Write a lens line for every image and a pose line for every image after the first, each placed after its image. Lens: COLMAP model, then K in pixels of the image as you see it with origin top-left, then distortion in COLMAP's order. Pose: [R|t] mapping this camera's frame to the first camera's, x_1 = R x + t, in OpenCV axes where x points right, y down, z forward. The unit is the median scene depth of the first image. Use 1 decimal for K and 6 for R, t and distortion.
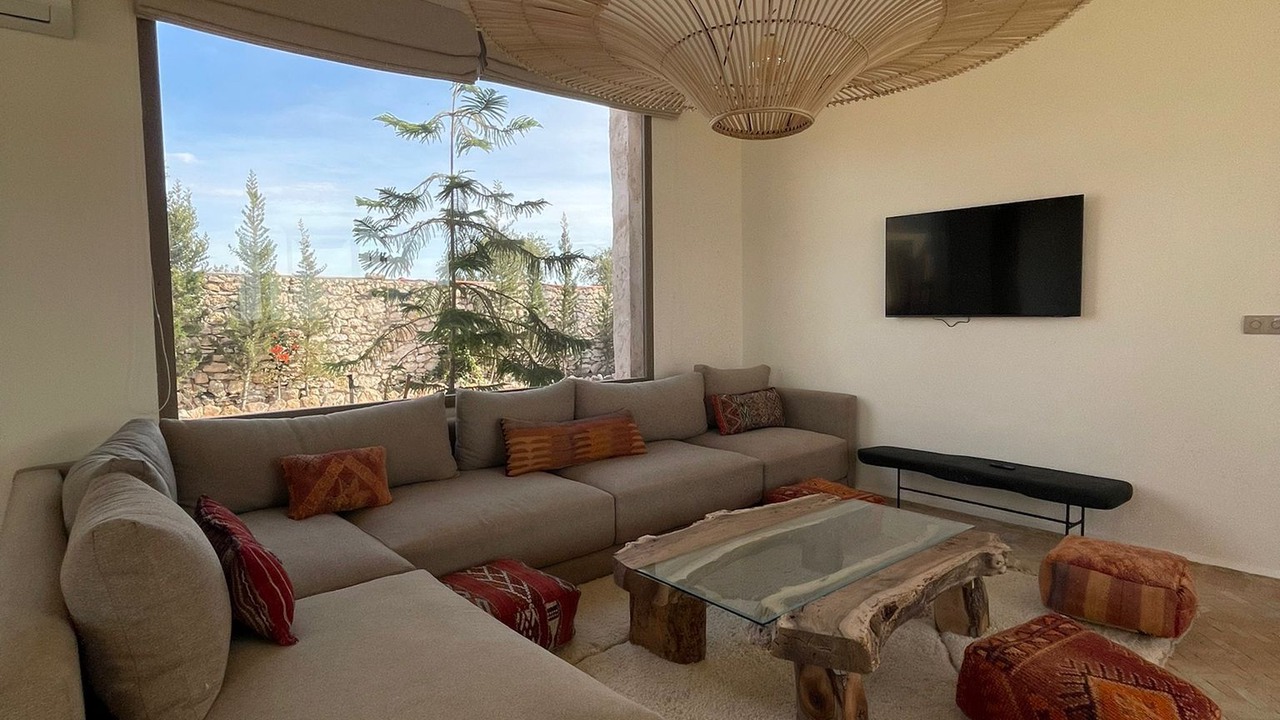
lens RADIAL K [[688.4, 0, 640.0], [0, 688.4, 360.0], [0, 0, 1]] dist [-0.001584, 0.000003]
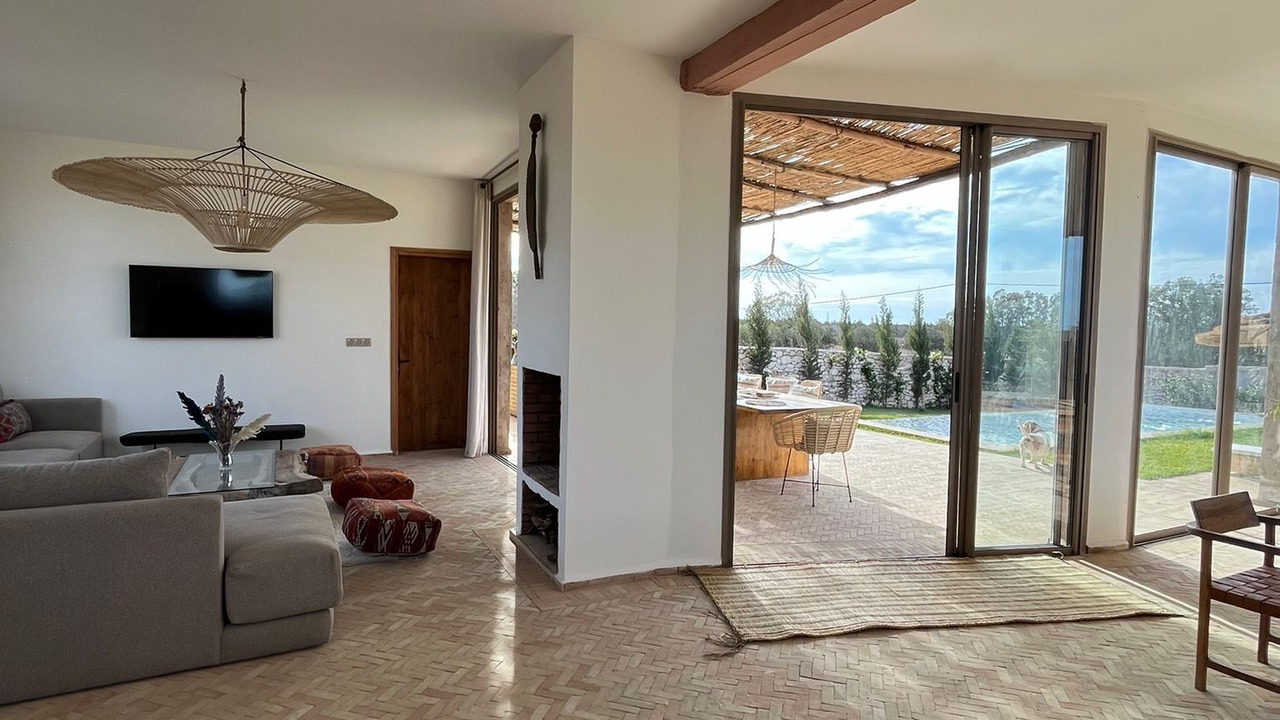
lens RADIAL K [[688.4, 0, 640.0], [0, 688.4, 360.0], [0, 0, 1]] dist [-0.001584, 0.000003]
pose [[0.250191, -0.030839, 0.967705, -0.743095], [0.054336, 0.998365, 0.017768, 0.012788], [-0.966671, 0.048135, 0.251458, -0.326241]]
